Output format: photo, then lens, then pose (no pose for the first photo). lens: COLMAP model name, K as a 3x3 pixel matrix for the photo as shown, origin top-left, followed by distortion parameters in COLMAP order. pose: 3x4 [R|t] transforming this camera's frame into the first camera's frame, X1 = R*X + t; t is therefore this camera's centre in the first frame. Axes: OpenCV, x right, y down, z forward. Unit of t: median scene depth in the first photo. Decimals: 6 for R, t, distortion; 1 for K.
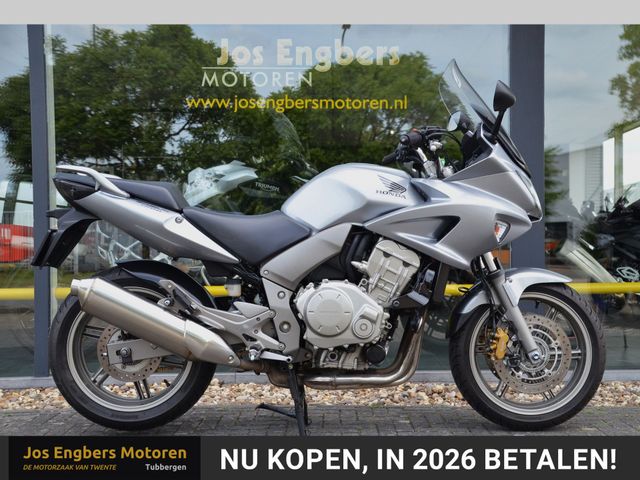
lens RADIAL K [[805.4, 0, 332.9], [0, 805.4, 257.7], [0, 0, 1]] dist [0.074522, 0.000000]
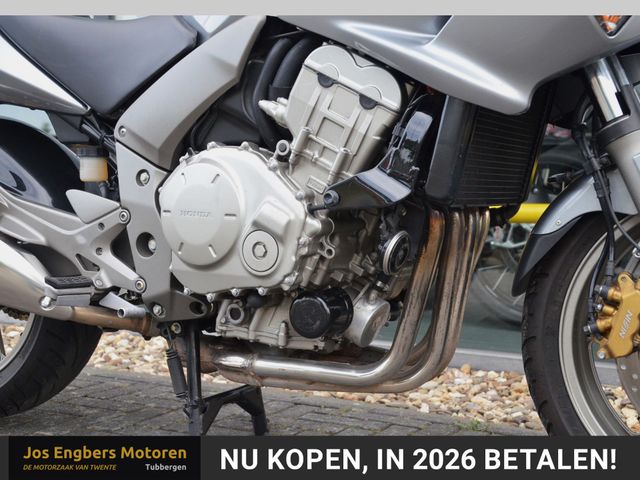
lens RADIAL K [[869.2, 0, 351.1], [0, 869.2, 253.1], [0, 0, 1]] dist [0.074246, 0.000000]
pose [[0.885247, 0.047938, -0.462644, 0.270055], [-0.027141, 0.998304, 0.051508, 0.057292], [0.464328, -0.033041, 0.885047, 0.560968]]
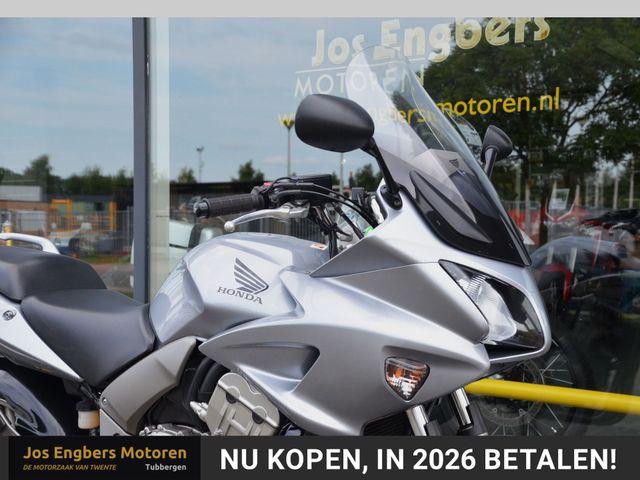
lens RADIAL K [[869.2, 0, 335.4], [0, 869.2, 253.3], [0, 0, 1]] dist [0.074246, 0.000000]
pose [[0.832695, 0.027074, -0.553069, 0.444383], [-0.019855, 0.999622, 0.019040, -0.113960], [0.553375, -0.004874, 0.832918, 0.475870]]
